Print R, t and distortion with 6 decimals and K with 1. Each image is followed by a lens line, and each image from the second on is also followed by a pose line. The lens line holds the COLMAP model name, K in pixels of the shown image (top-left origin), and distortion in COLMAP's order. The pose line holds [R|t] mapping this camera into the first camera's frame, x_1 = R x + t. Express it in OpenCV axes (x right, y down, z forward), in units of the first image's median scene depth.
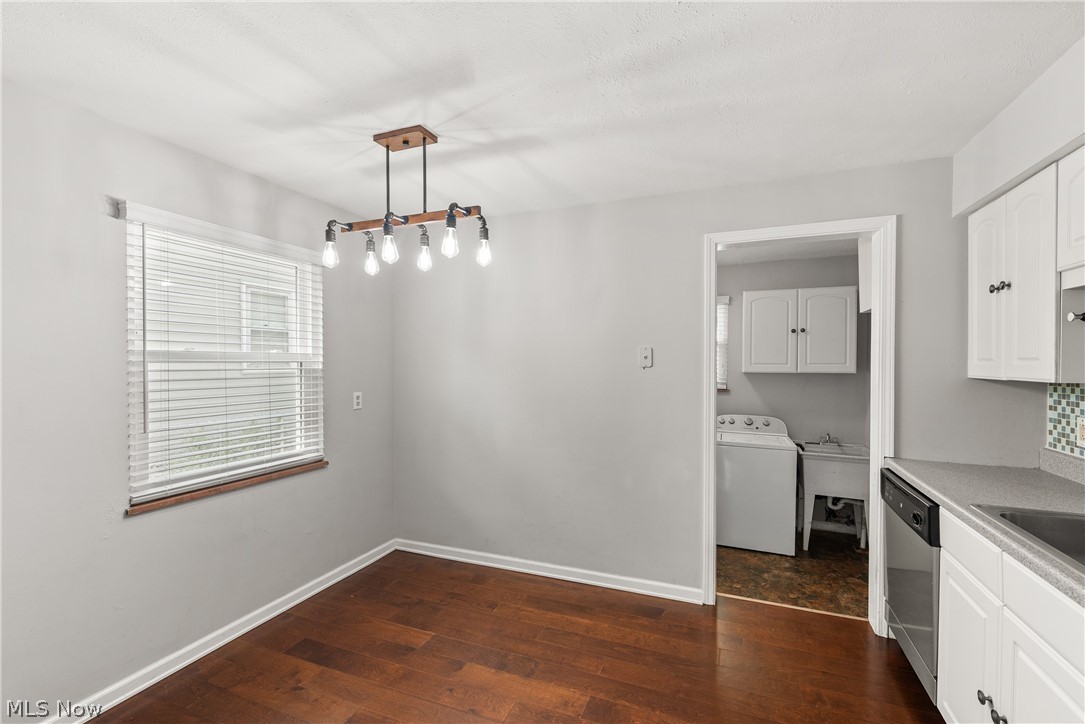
lens RADIAL K [[448.9, 0, 558.2], [0, 448.9, 366.8], [0, 0, 1]] dist [0.015467, 0.000125]
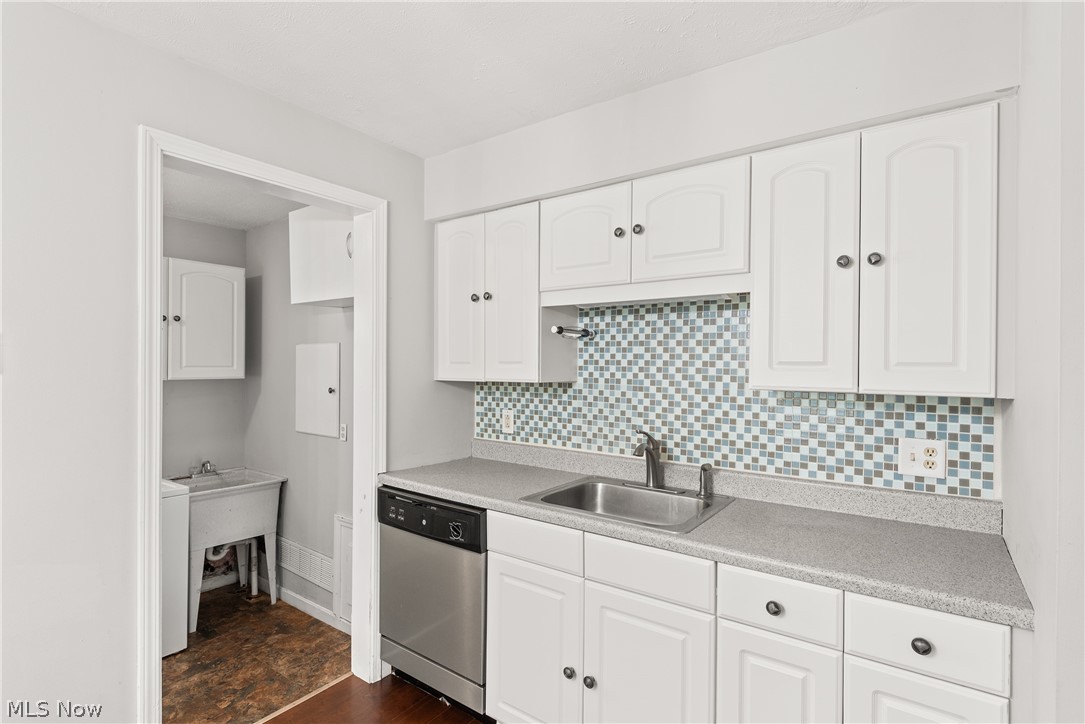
lens RADIAL K [[532.2, 0, 536.9], [0, 532.2, 366.8], [0, 0, 1]] dist [0.014739, -0.005674]
pose [[0.258827, -0.004001, 0.965915, -0.219572], [0.007469, 0.999970, 0.002141, -0.007914], [-0.965895, 0.006660, 0.258849, 0.501177]]
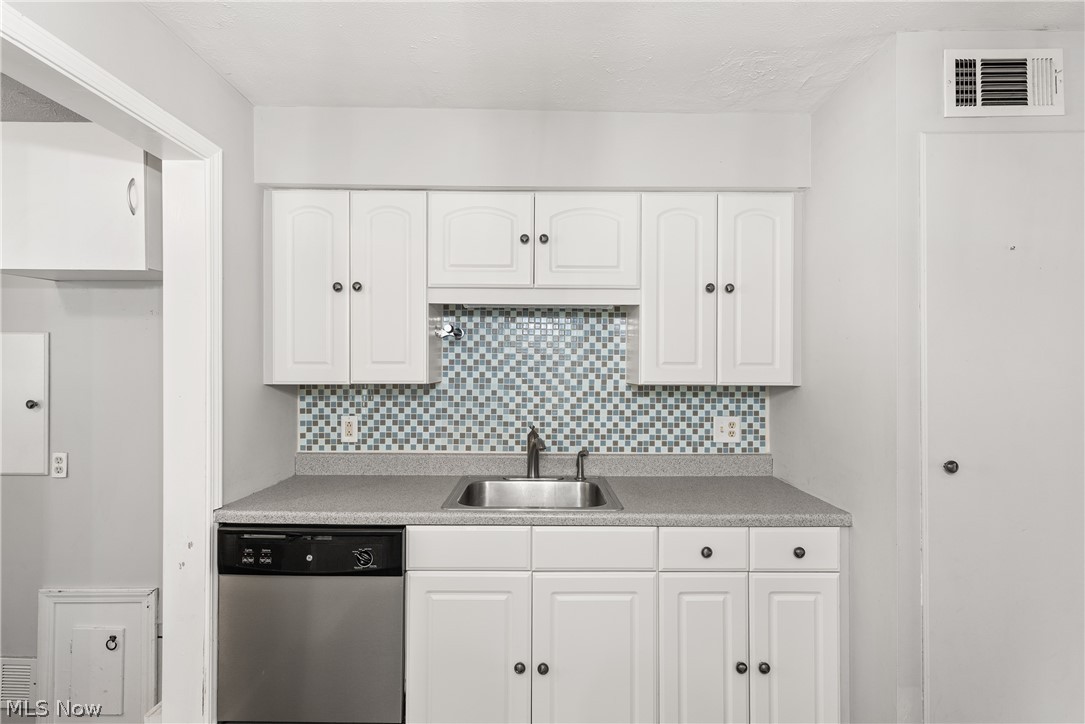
lens RADIAL K [[532.2, 0, 527.3], [0, 532.2, 365.4], [0, 0, 1]] dist [0.014739, -0.005674]
pose [[-0.371376, -0.002994, 0.928478, -0.191391], [0.008842, 0.999938, 0.006761, -0.013829], [-0.928441, 0.010720, -0.371326, 0.990054]]
